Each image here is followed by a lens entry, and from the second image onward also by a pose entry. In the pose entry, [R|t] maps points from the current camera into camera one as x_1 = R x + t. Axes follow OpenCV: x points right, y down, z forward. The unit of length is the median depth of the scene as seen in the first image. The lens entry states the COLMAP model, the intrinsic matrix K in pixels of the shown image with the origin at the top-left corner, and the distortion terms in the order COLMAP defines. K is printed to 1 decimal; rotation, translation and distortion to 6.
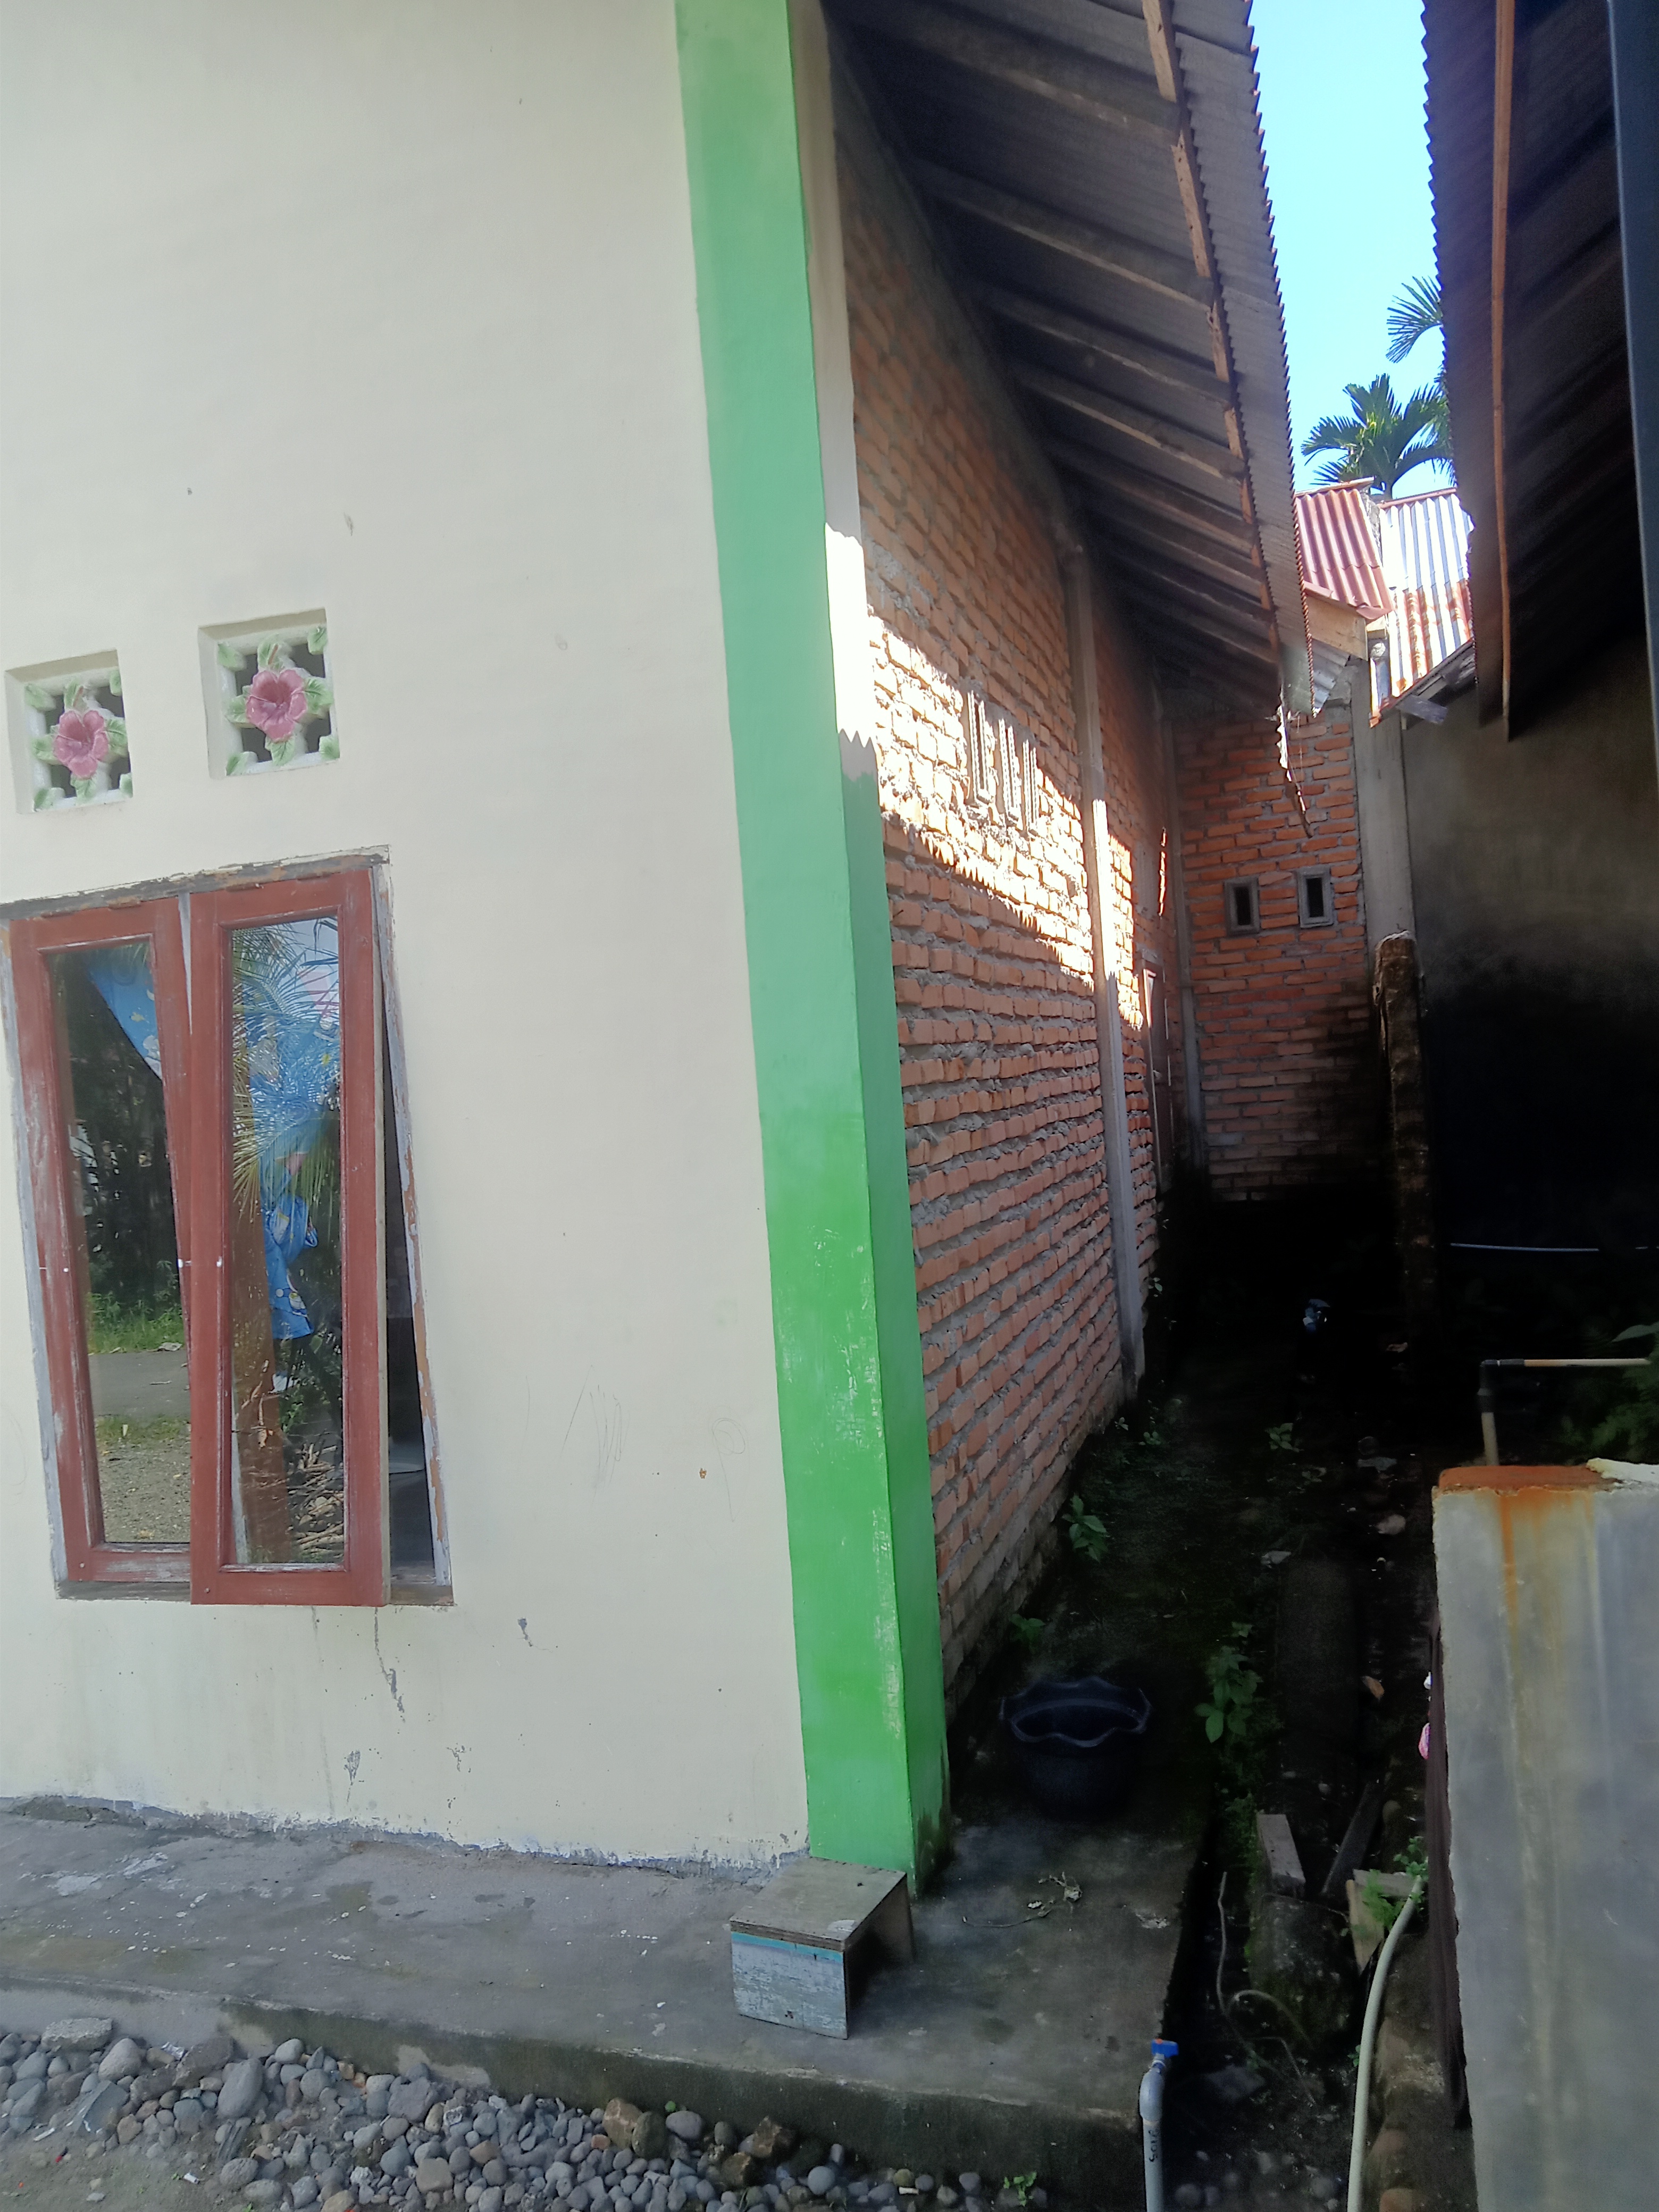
lens RADIAL K [[1758.0, 0, 828.9], [0, 1758.0, 1112.1], [0, 0, 1]] dist [0.039551, -0.008377]
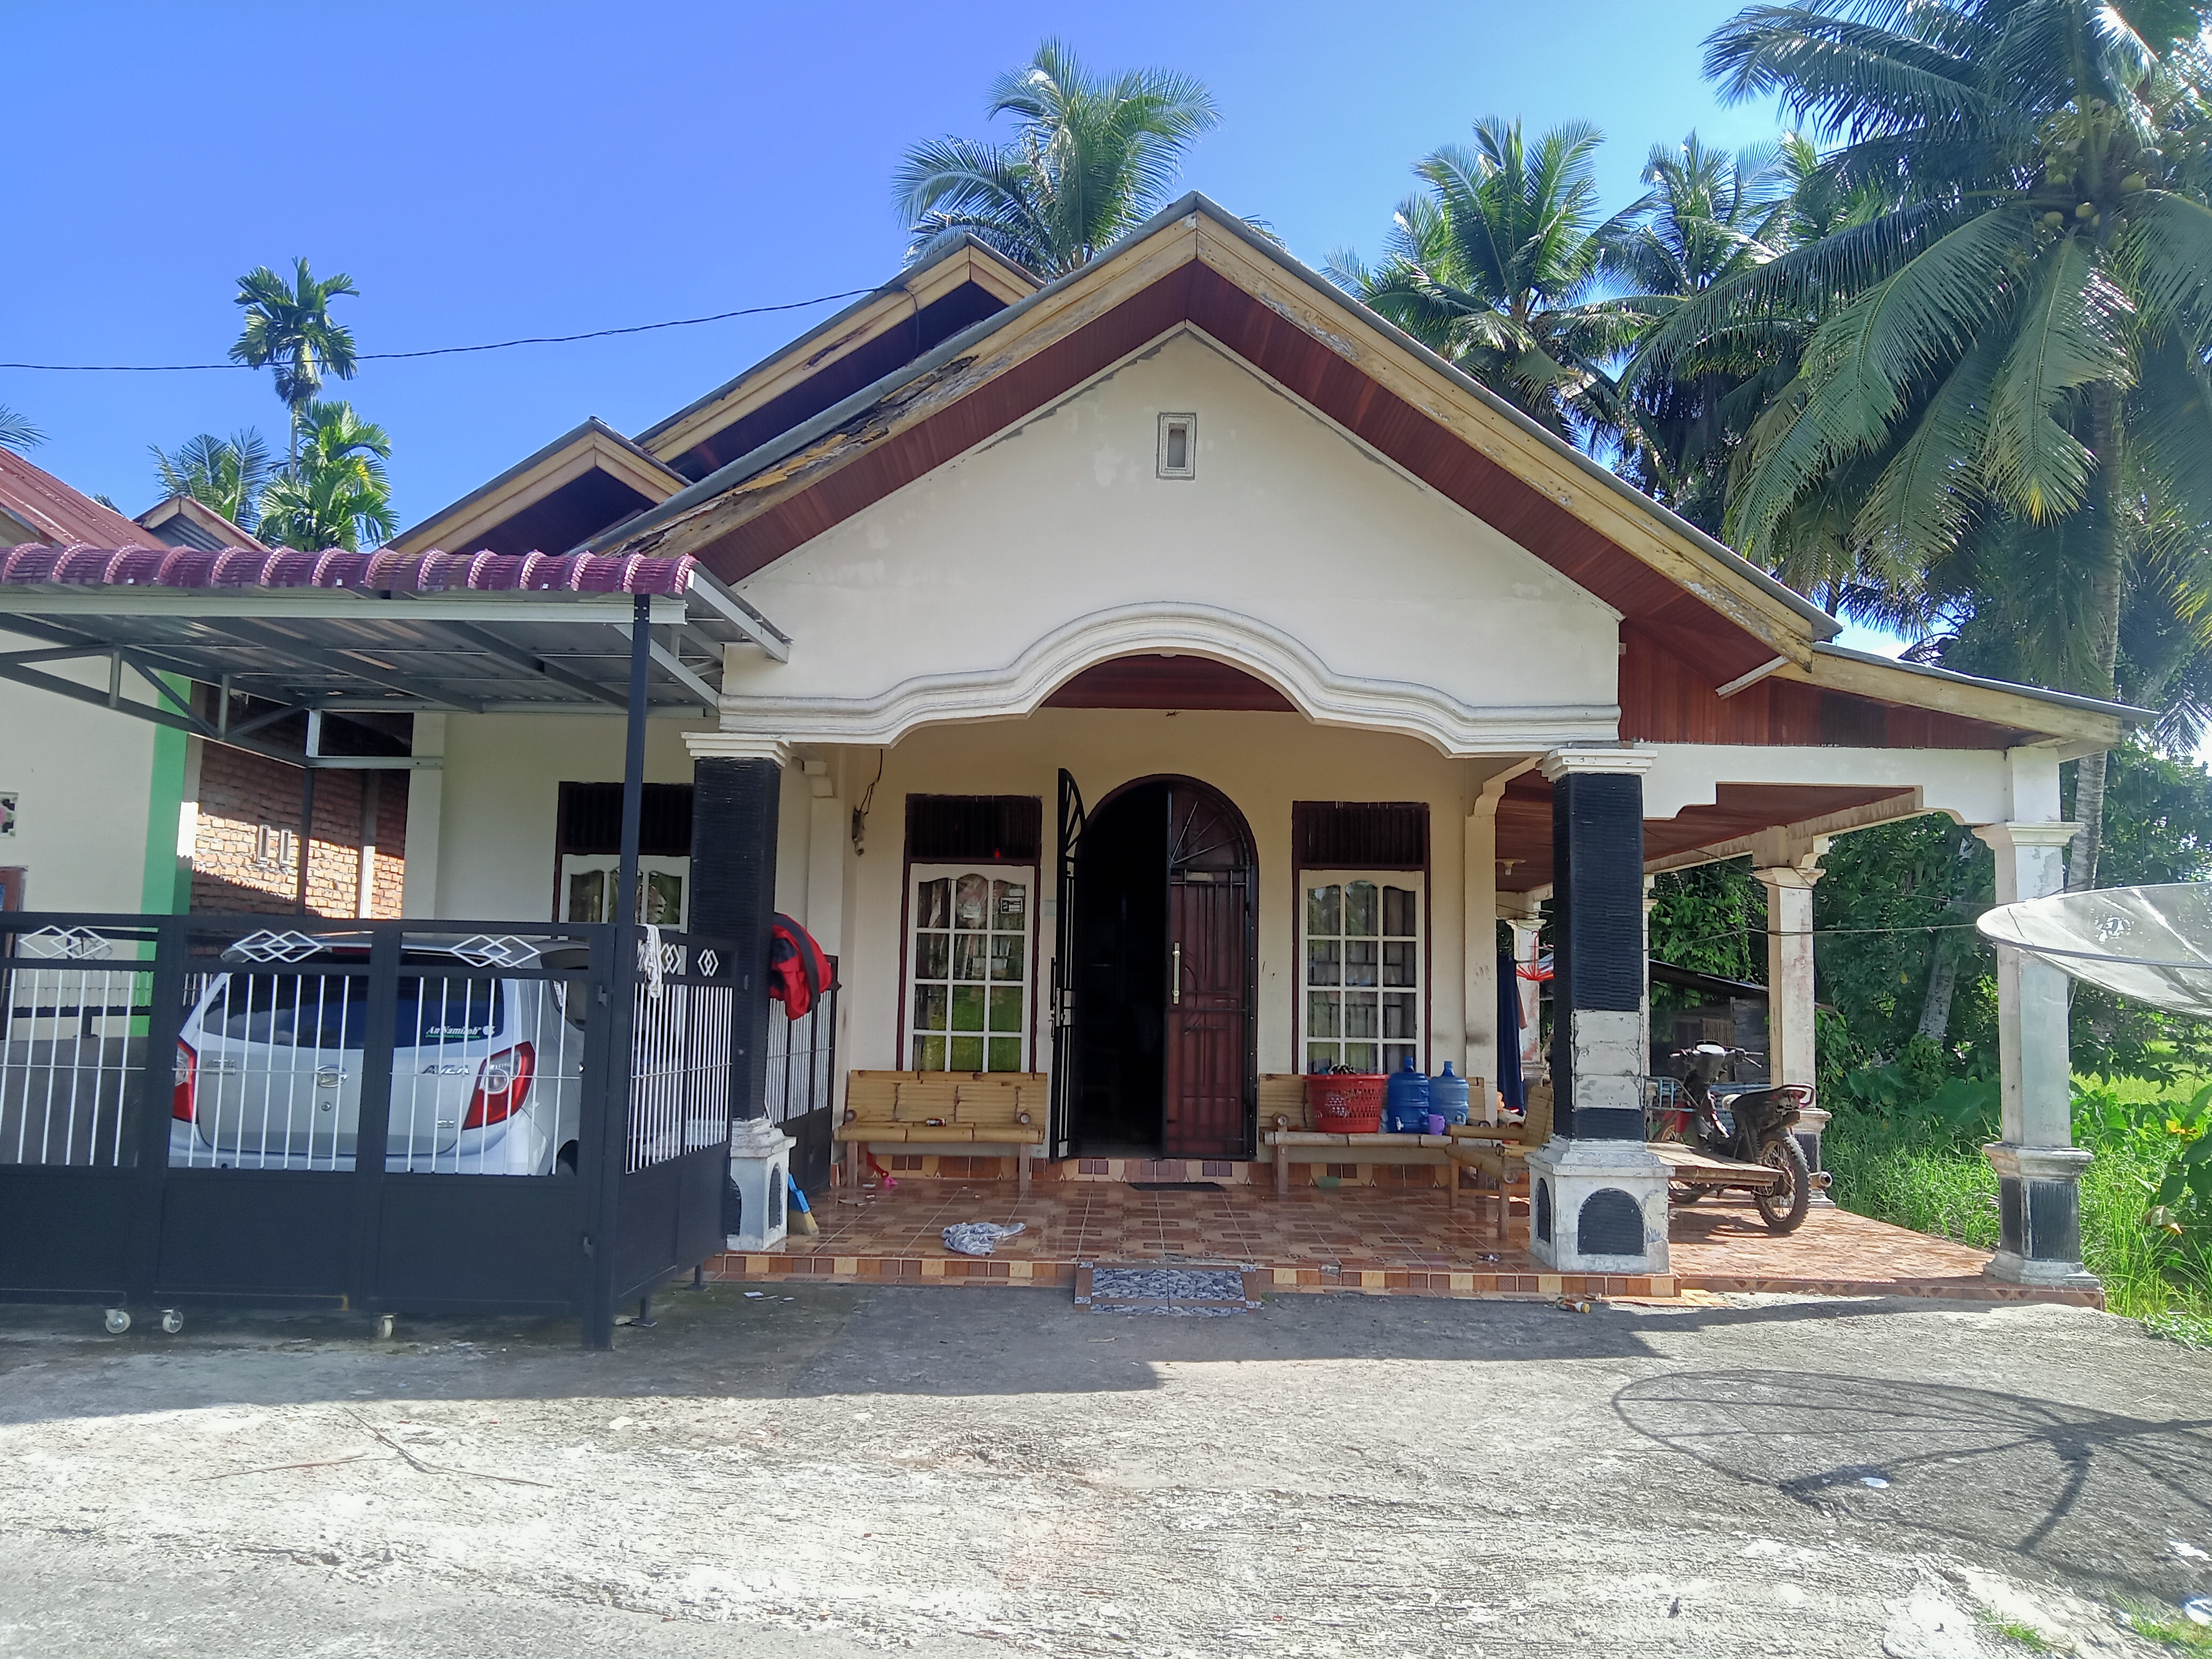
lens RADIAL K [[1758.0, 0, 1108.4], [0, 1758.0, 823.4], [0, 0, 1]] dist [0.039551, -0.008377]
pose [[0.934703, 0.127325, 0.331841, 0.489390], [-0.088480, 0.987597, -0.129709, 0.021027], [-0.344241, 0.091878, 0.934375, -2.637274]]
